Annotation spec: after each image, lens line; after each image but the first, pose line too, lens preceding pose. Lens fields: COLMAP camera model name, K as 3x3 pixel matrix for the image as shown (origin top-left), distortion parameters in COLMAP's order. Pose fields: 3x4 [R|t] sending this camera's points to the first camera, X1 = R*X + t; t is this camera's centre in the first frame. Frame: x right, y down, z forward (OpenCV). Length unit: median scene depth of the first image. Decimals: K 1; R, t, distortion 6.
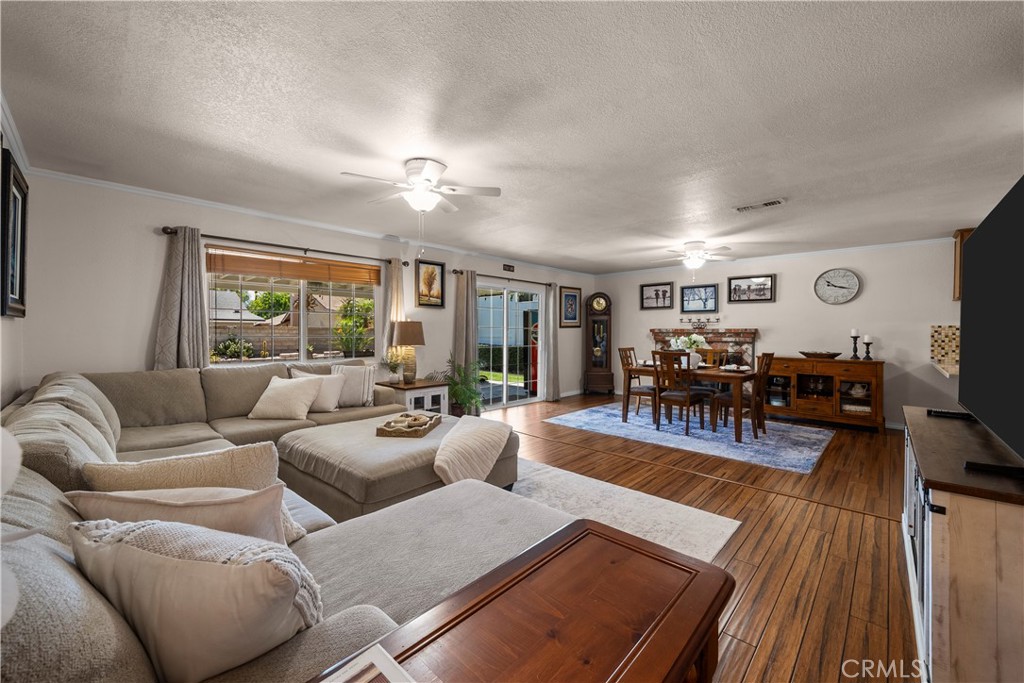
lens RADIAL K [[398.6, 0, 510.1], [0, 398.6, 334.9], [0, 0, 1]] dist [-0.000119, -0.000051]
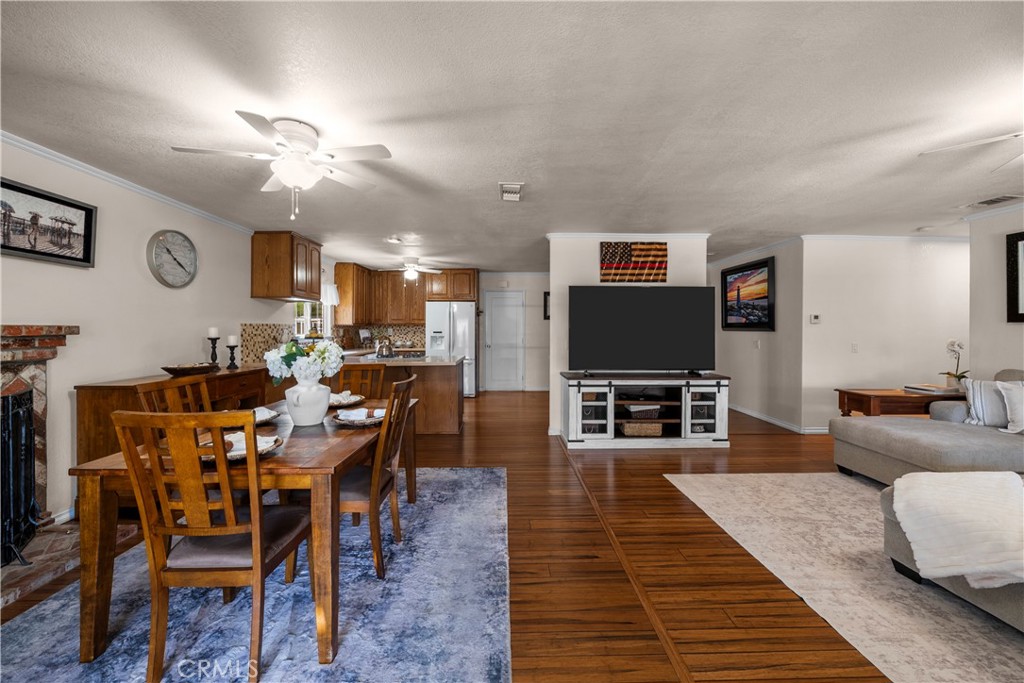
lens RADIAL K [[398.6, 0, 513.1], [0, 398.6, 330.7], [0, 0, 1]] dist [-0.000119, -0.000051]
pose [[-0.700341, -0.009471, 0.713746, -0.004727], [0.002868, 0.999867, 0.016082, -0.016048], [-0.713803, 0.013310, -0.700220, 0.973799]]
